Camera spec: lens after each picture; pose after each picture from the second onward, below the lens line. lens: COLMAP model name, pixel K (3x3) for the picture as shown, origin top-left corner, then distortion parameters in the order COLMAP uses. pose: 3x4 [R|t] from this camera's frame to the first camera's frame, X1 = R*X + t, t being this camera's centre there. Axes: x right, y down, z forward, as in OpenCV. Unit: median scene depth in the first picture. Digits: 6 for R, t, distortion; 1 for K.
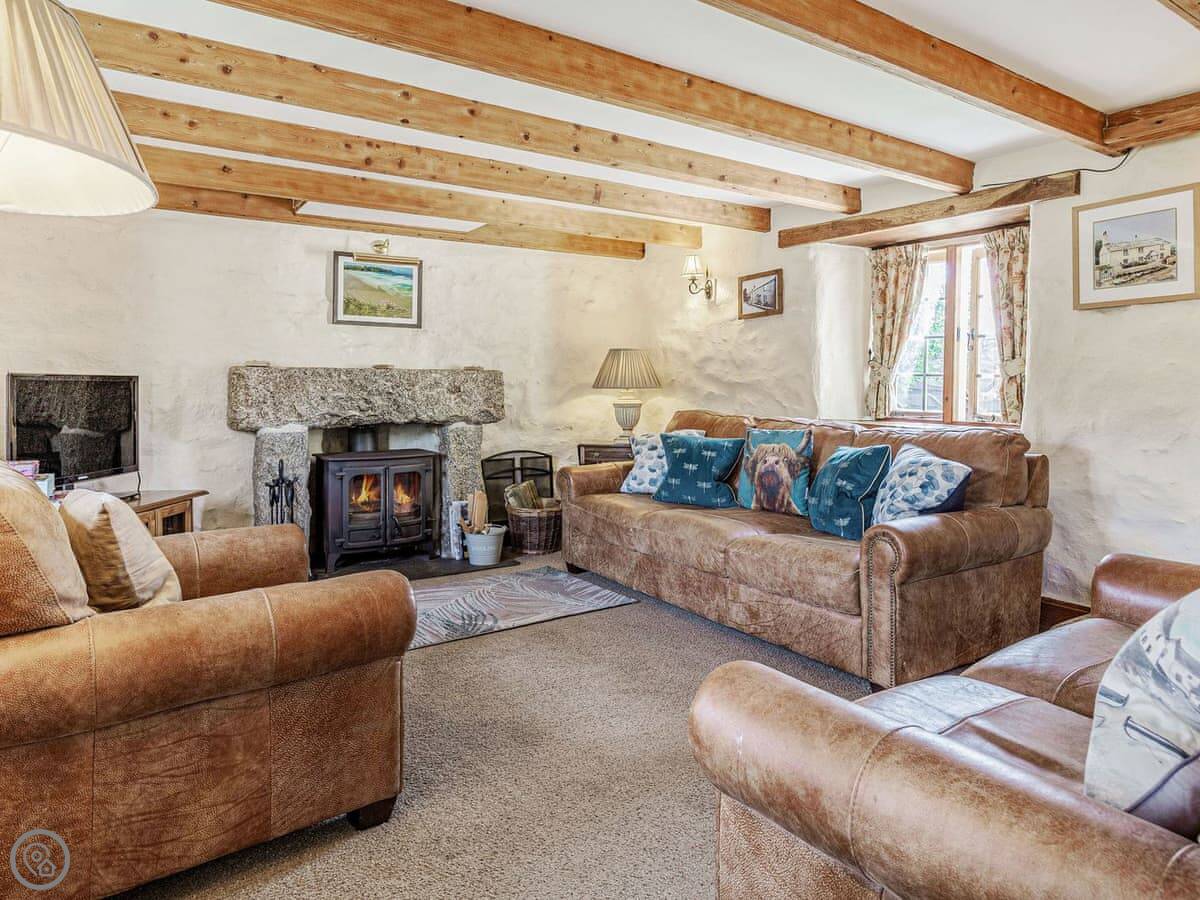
lens RADIAL K [[628.4, 0, 604.7], [0, 628.4, 449.6], [0, 0, 1]] dist [-0.008146, 0.001674]
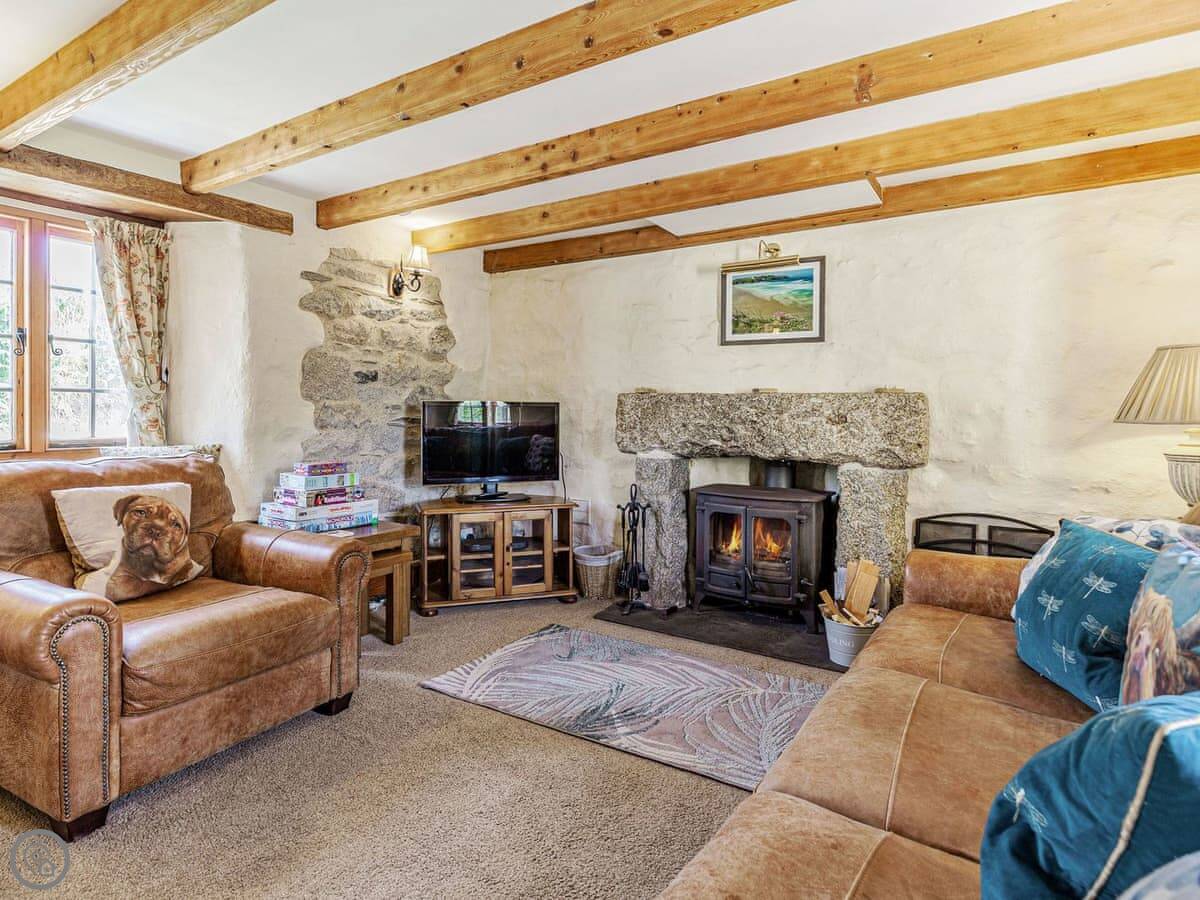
lens RADIAL K [[628.4, 0, 601.9], [0, 628.4, 449.8], [0, 0, 1]] dist [-0.008146, 0.001674]
pose [[0.465380, 0.060412, -0.883047, 0.307301], [-0.099173, 0.994945, 0.015802, -0.044646], [0.879538, 0.080220, 0.469018, 0.419734]]
